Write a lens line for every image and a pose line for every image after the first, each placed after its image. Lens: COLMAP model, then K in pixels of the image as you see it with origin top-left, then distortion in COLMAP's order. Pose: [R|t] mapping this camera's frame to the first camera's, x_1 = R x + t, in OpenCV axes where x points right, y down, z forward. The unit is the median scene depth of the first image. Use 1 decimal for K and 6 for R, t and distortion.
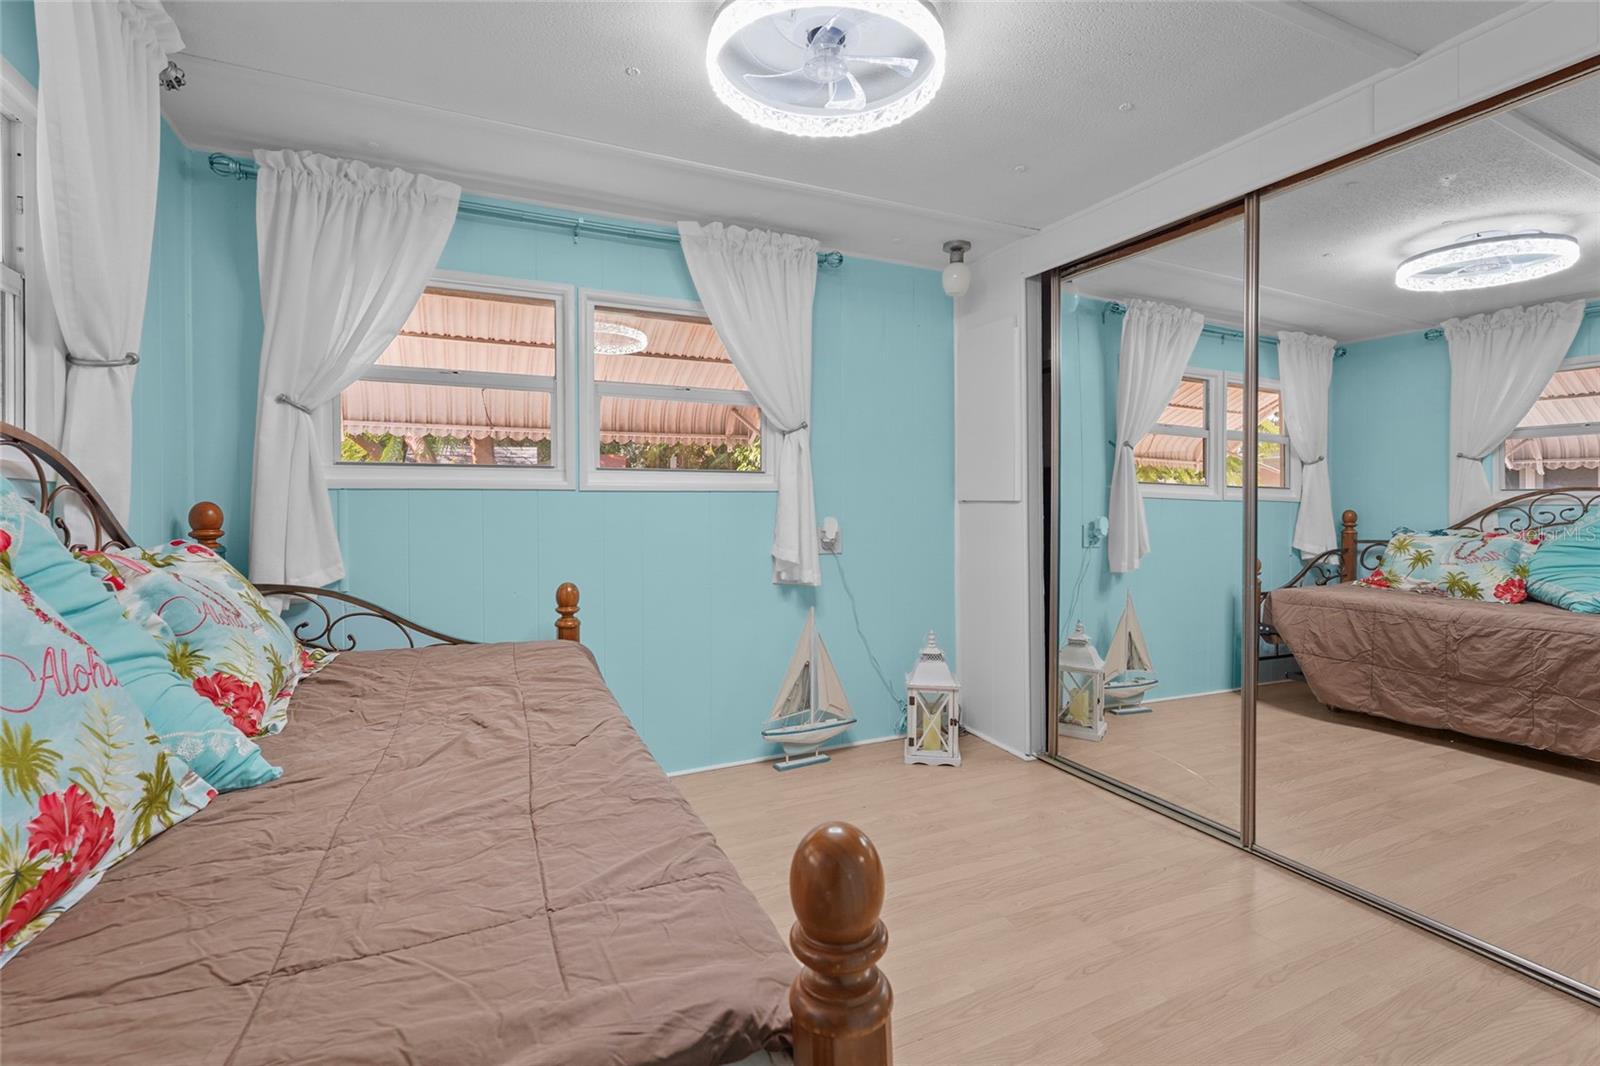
lens RADIAL K [[708.9, 0, 833.1], [0, 708.9, 510.0], [0, 0, 1]] dist [-0.007793, 0.002290]
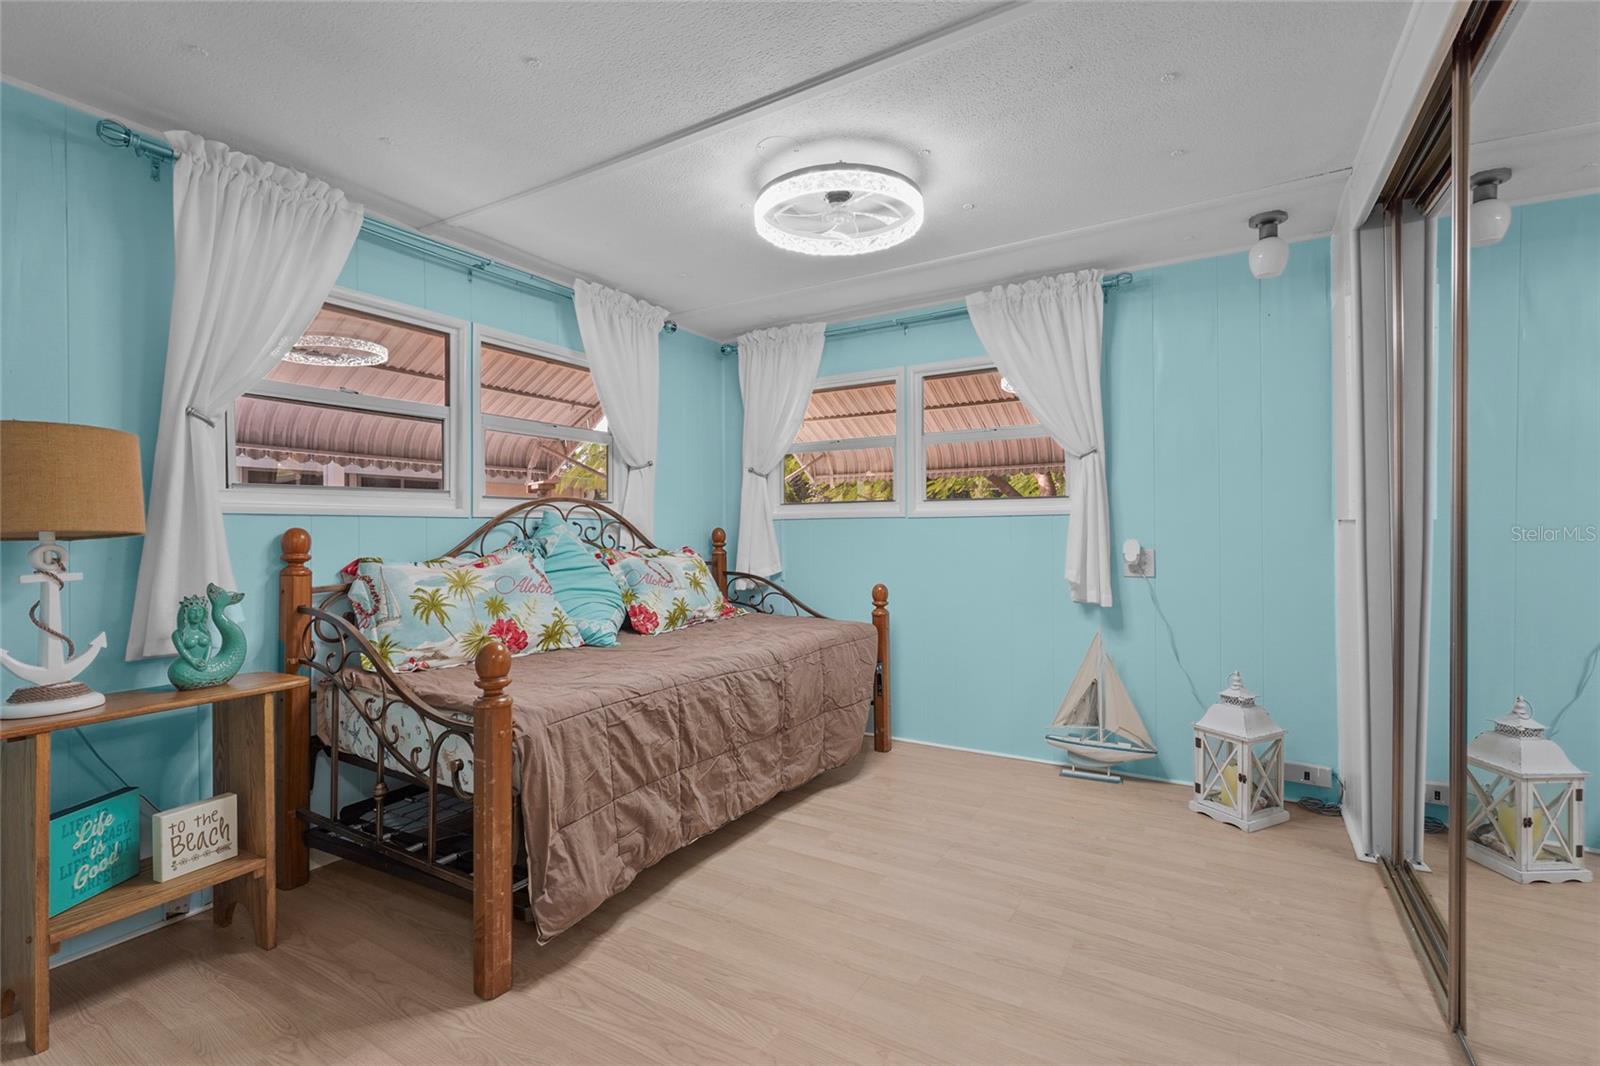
lens RADIAL K [[708.9, 0, 815.8], [0, 708.9, 529.0], [0, 0, 1]] dist [-0.007793, 0.002290]
pose [[0.562044, -0.002186, -0.827104, 0.620458], [-0.000343, 0.999996, -0.002876, -0.001401], [0.827107, 0.001900, 0.562041, 0.093639]]
